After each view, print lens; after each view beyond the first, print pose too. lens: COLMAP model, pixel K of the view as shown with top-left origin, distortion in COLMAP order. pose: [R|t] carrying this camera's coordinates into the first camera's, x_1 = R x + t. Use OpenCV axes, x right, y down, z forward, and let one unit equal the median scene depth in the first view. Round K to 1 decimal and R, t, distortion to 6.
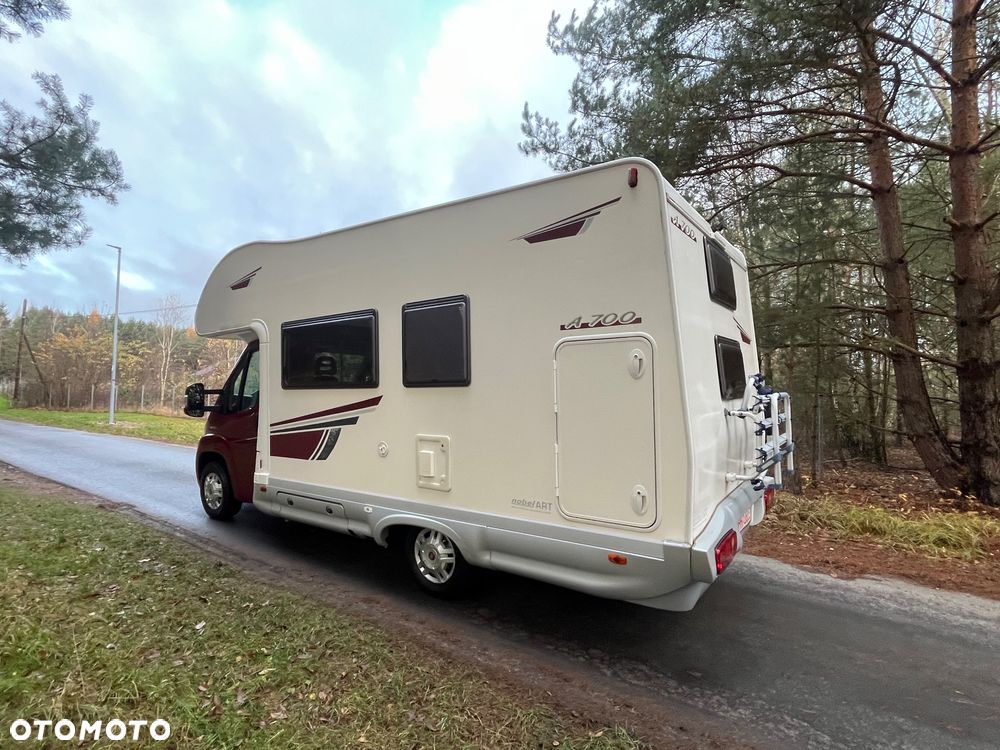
lens RADIAL K [[496.7, 0, 495.8], [0, 496.7, 377.4], [0, 0, 1]] dist [-0.002325, -0.000155]
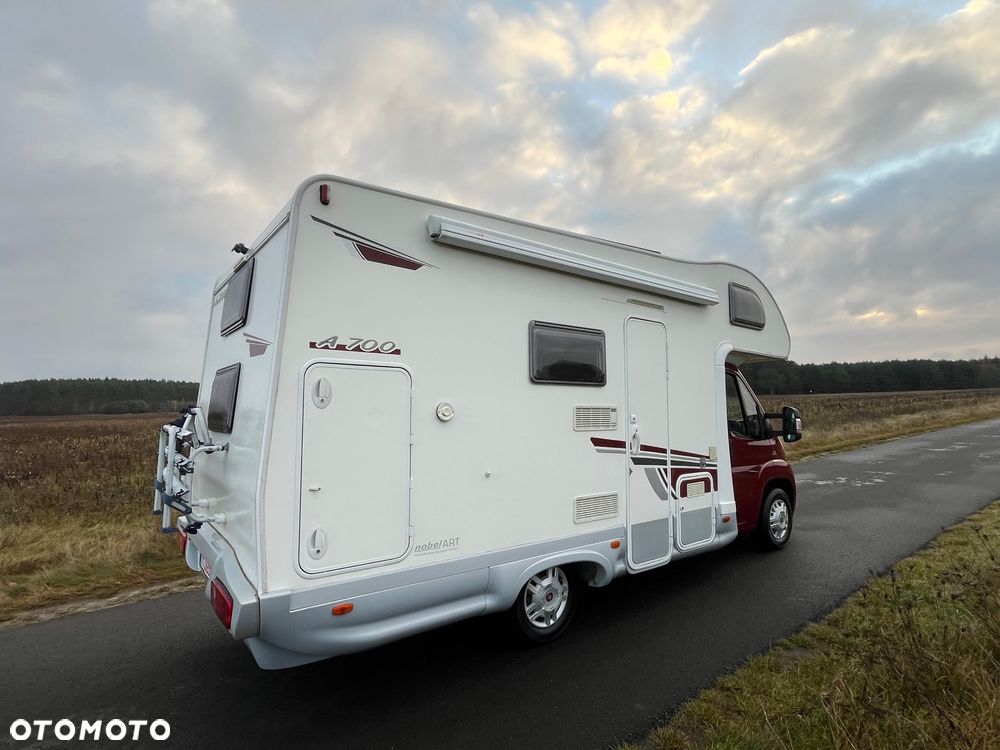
lens RADIAL K [[516.5, 0, 500.0], [0, 516.5, 375.0], [0, 0, 1]] dist [-0.001140, -0.000417]
pose [[0.292243, 0.075553, 0.953355, -0.613524], [-0.035961, 0.997038, -0.067992, -0.002984], [-0.955668, -0.014414, 0.294095, 0.459389]]
